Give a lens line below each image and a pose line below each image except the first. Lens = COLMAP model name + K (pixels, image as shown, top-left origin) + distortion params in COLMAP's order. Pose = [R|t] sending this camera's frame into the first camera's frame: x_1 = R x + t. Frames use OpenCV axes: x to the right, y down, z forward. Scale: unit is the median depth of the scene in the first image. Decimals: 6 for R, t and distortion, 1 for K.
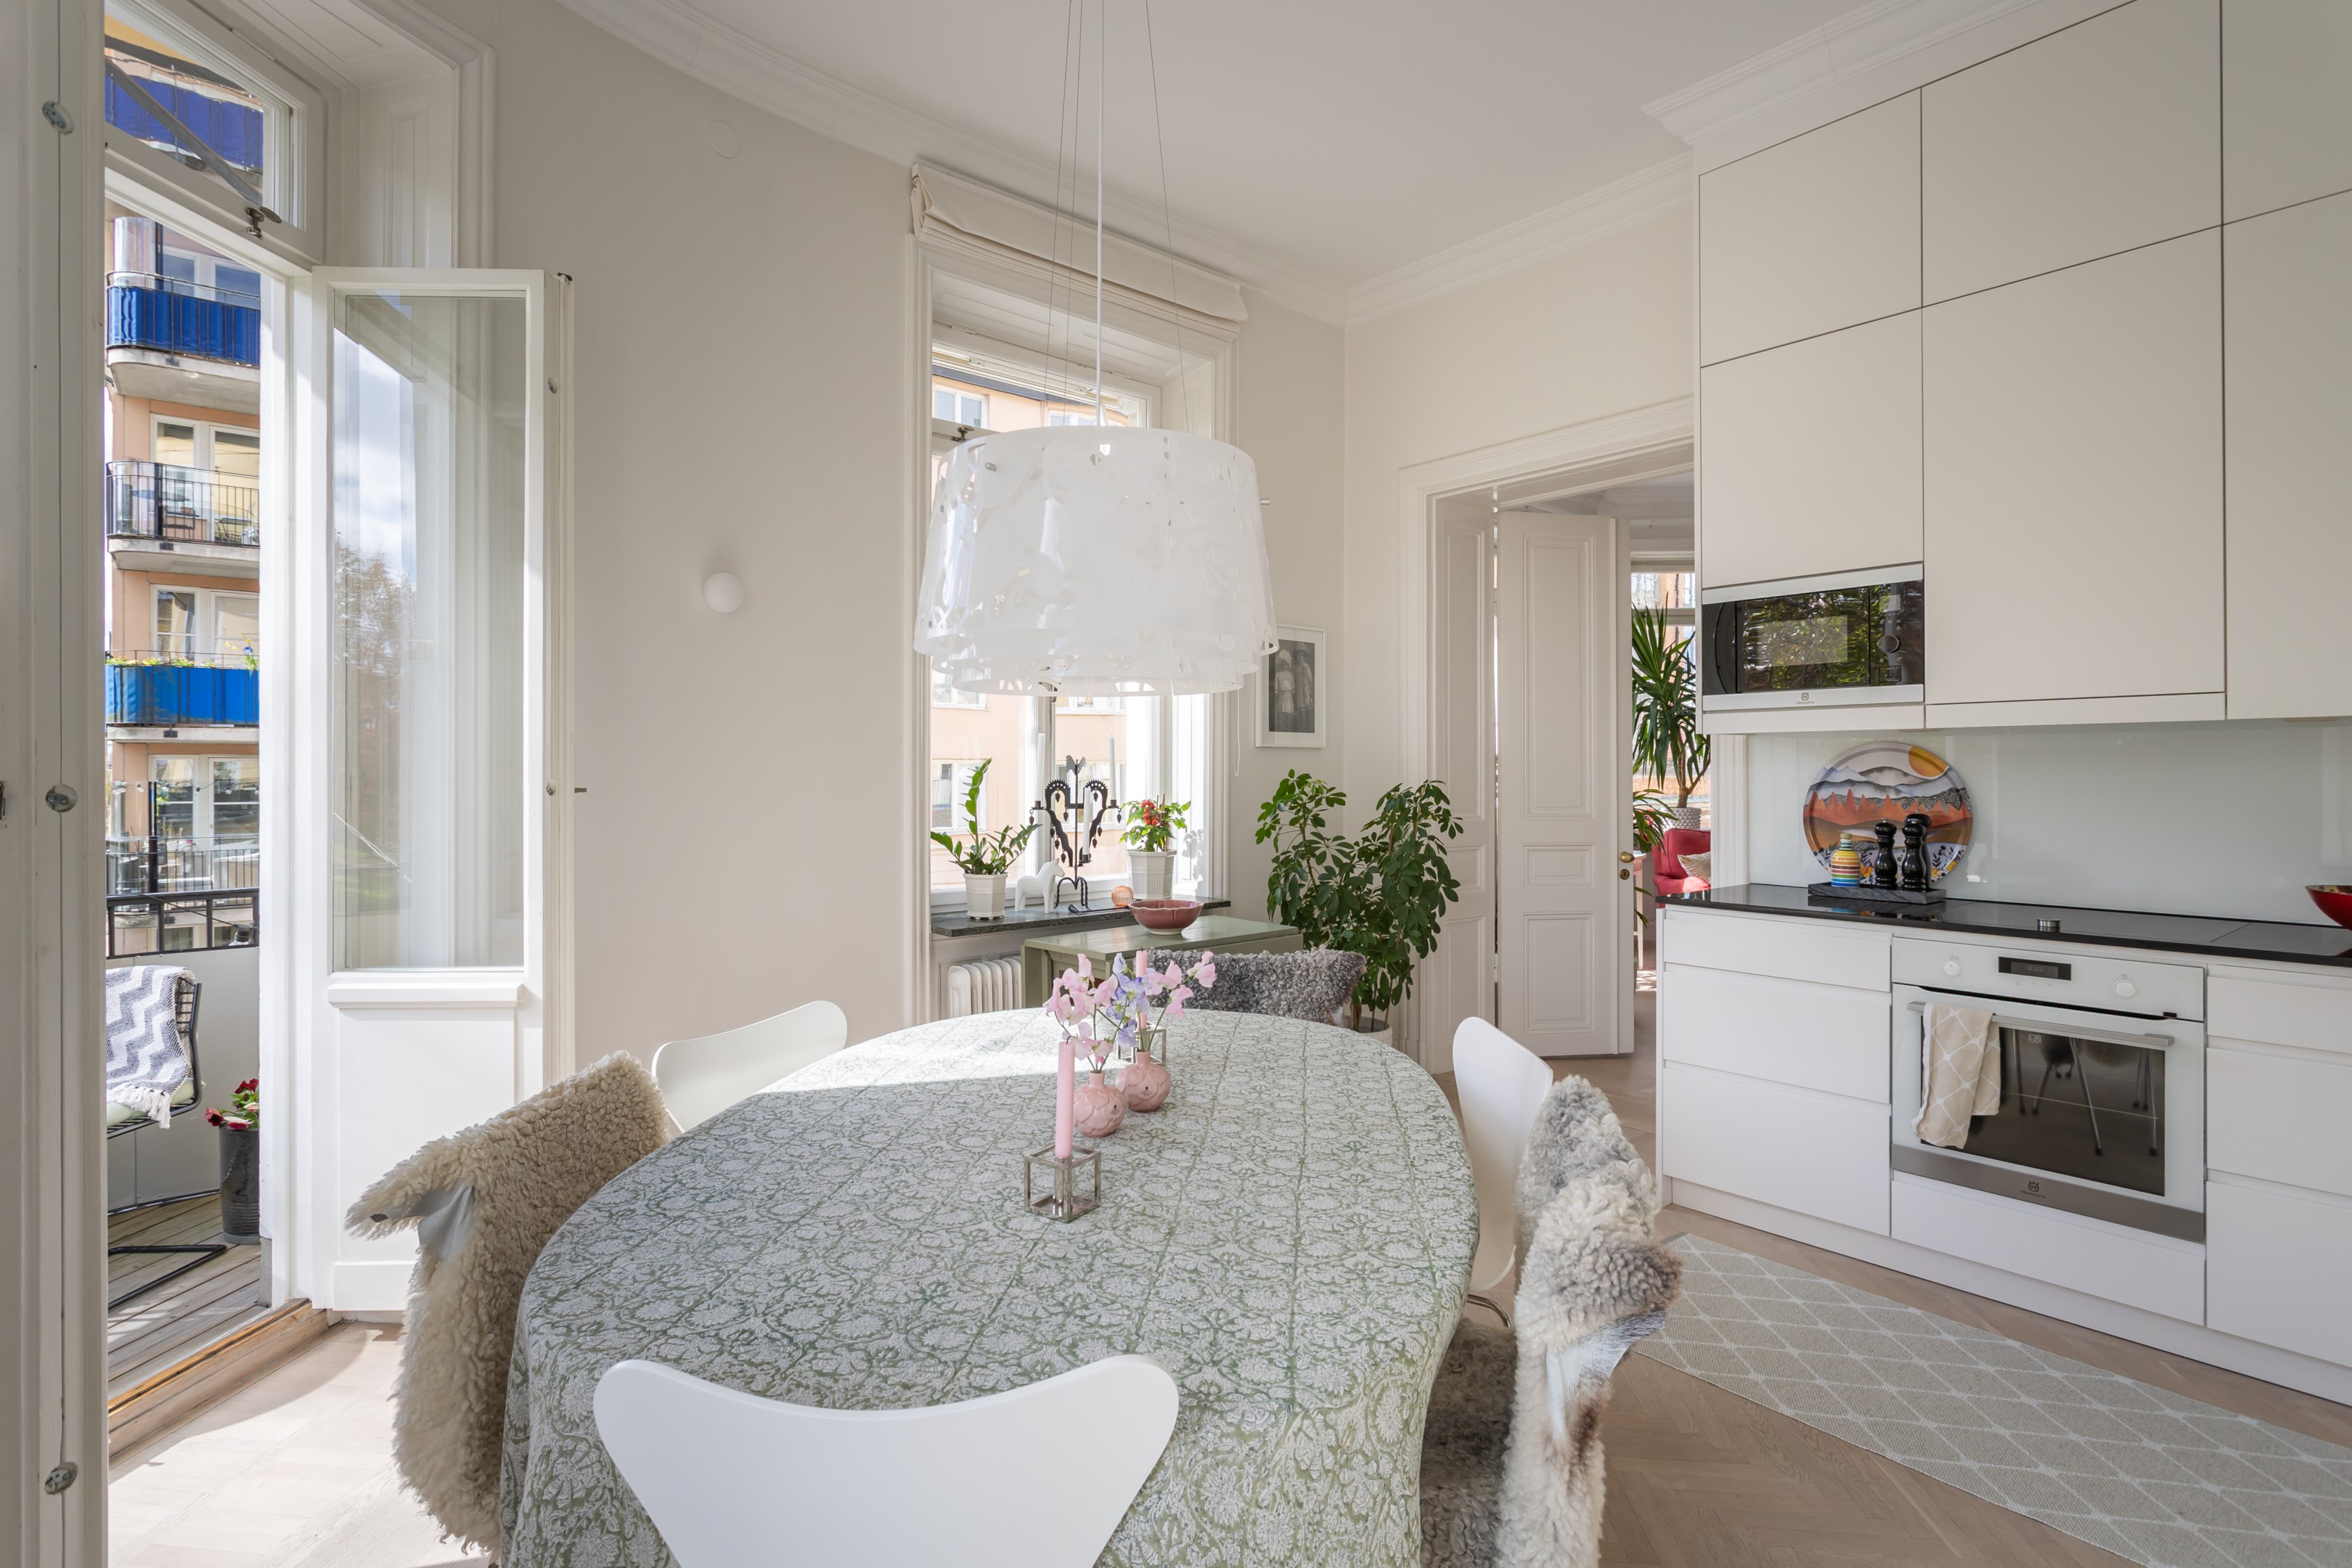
lens RADIAL K [[1175.1, 0, 1143.7], [0, 1175.1, 774.8], [0, 0, 1]] dist [-0.000678, -0.000060]
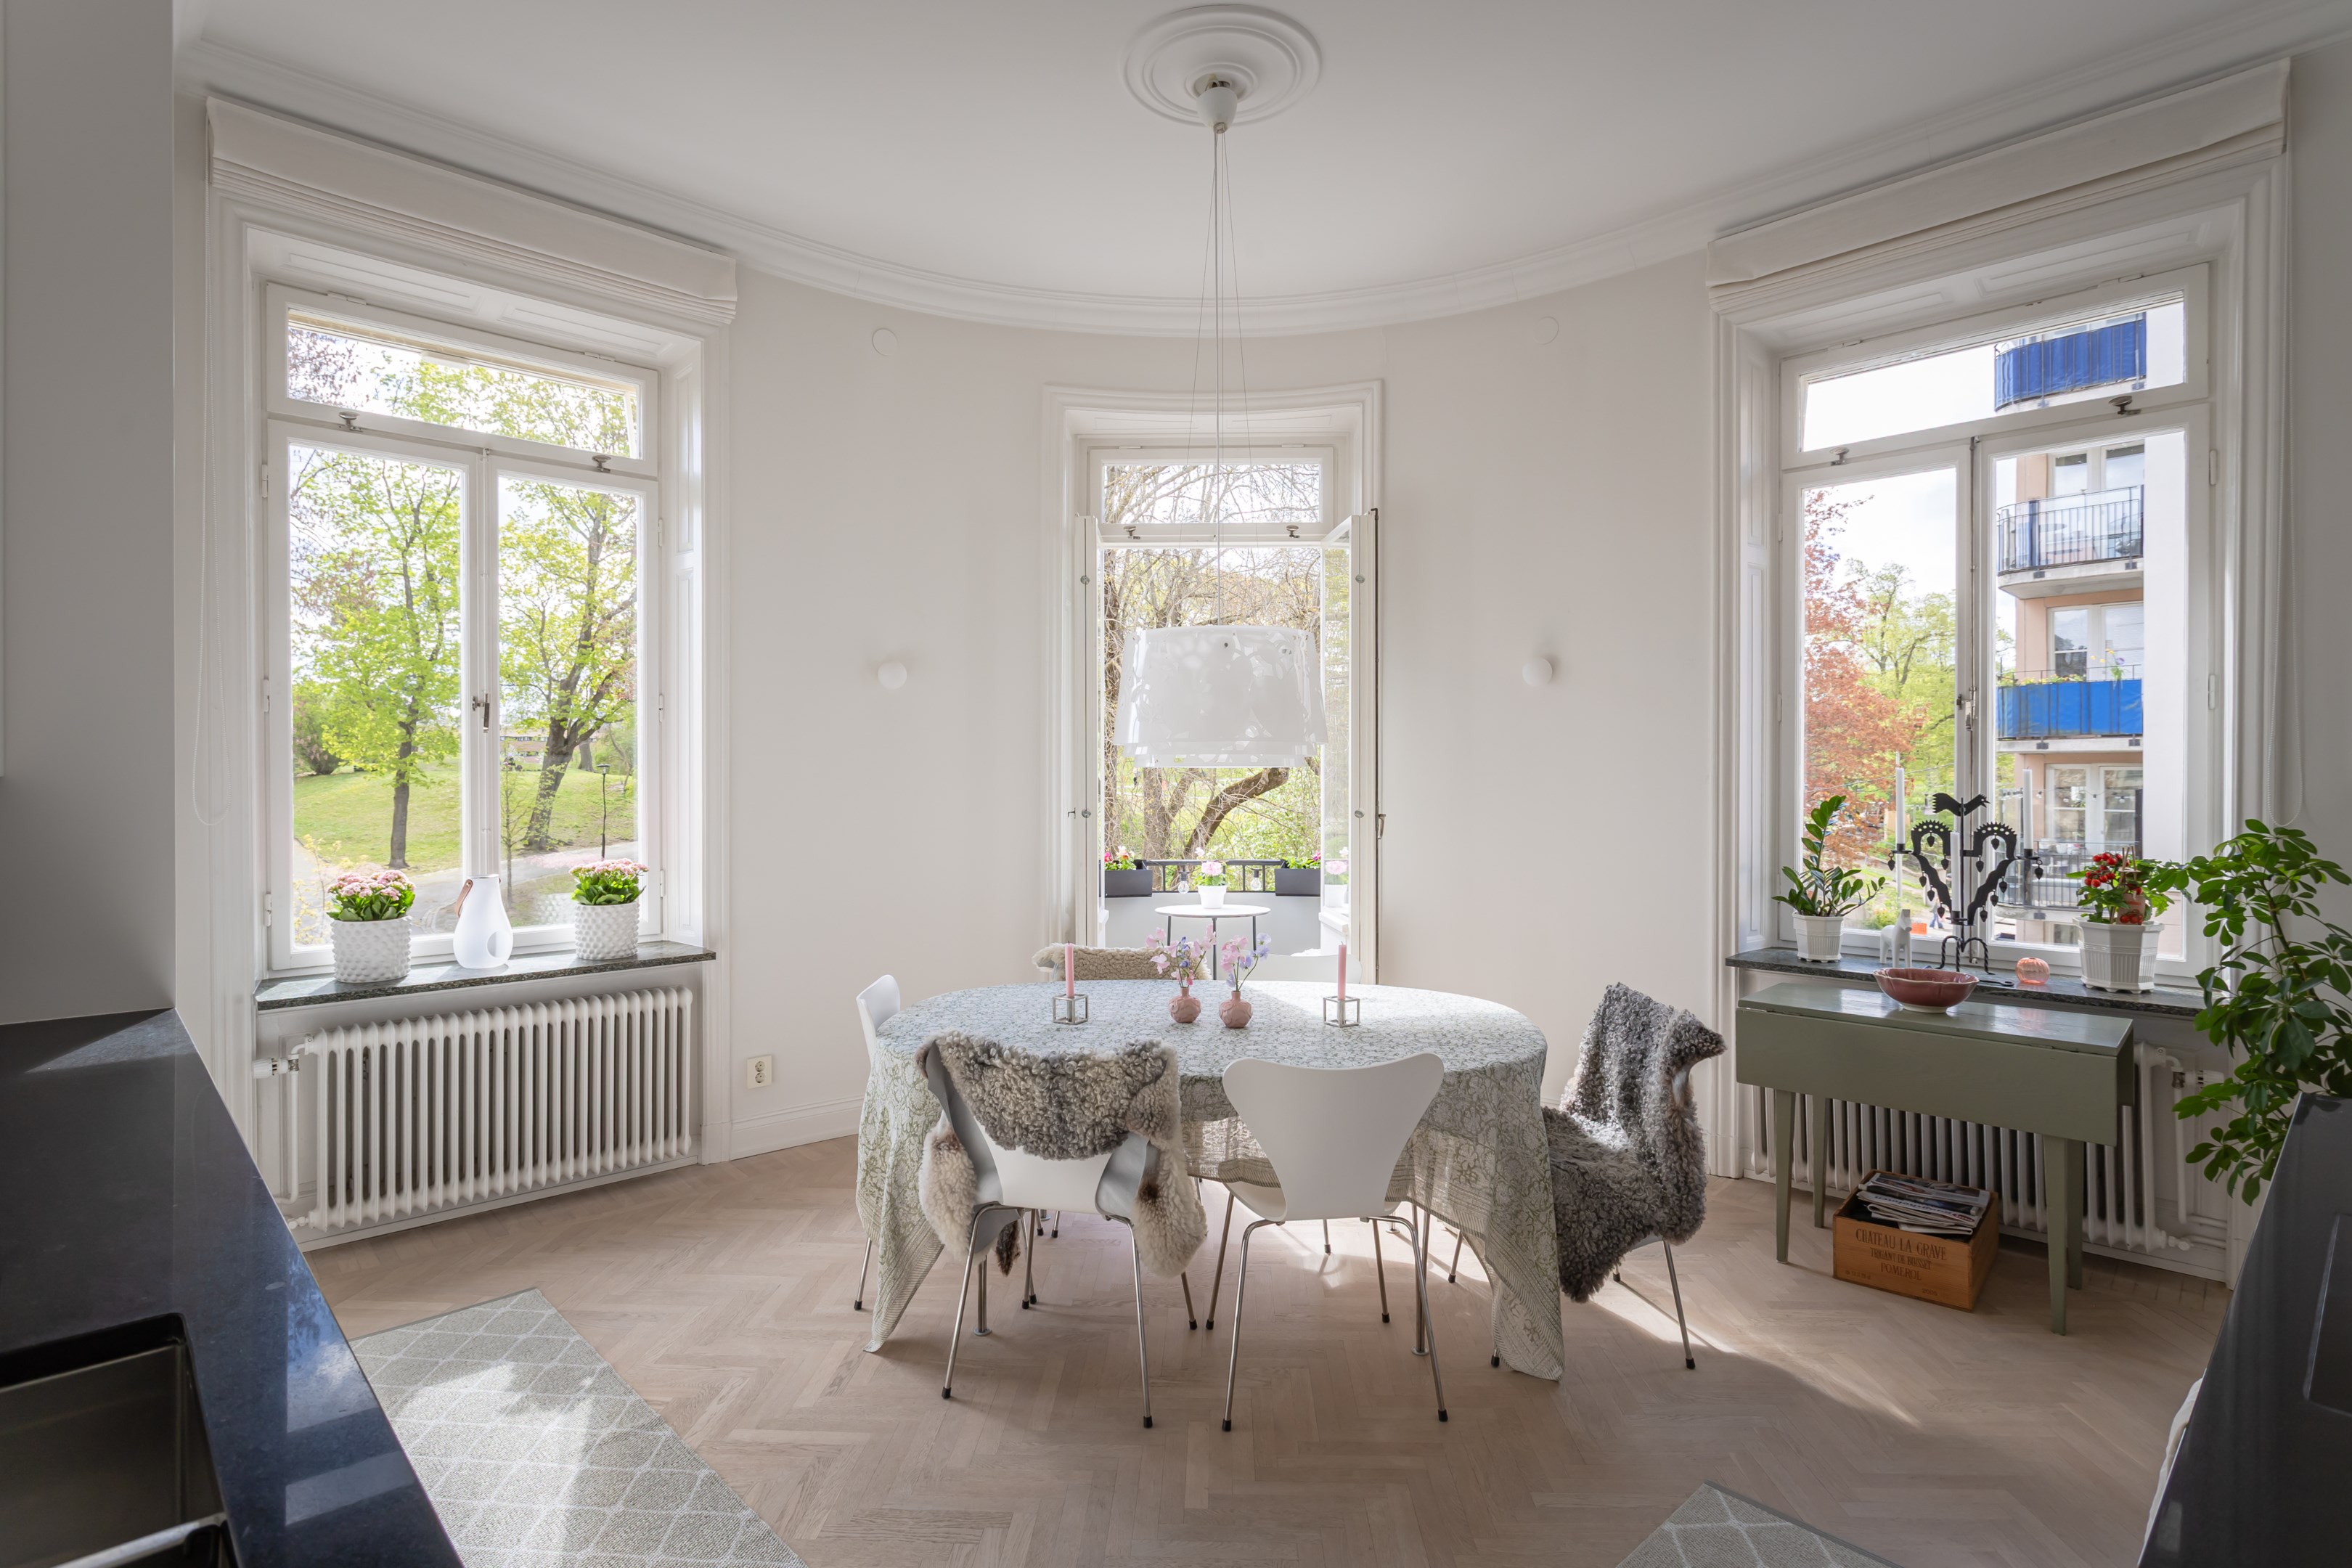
lens RADIAL K [[1175.1, 0, 1143.7], [0, 1175.1, 774.8], [0, 0, 1]] dist [-0.000678, -0.000060]
pose [[0.057561, 0.001539, -0.998341, 0.731766], [-0.001067, 0.999998, 0.001480, -0.029293], [0.998341, 0.000980, 0.057563, 0.361895]]
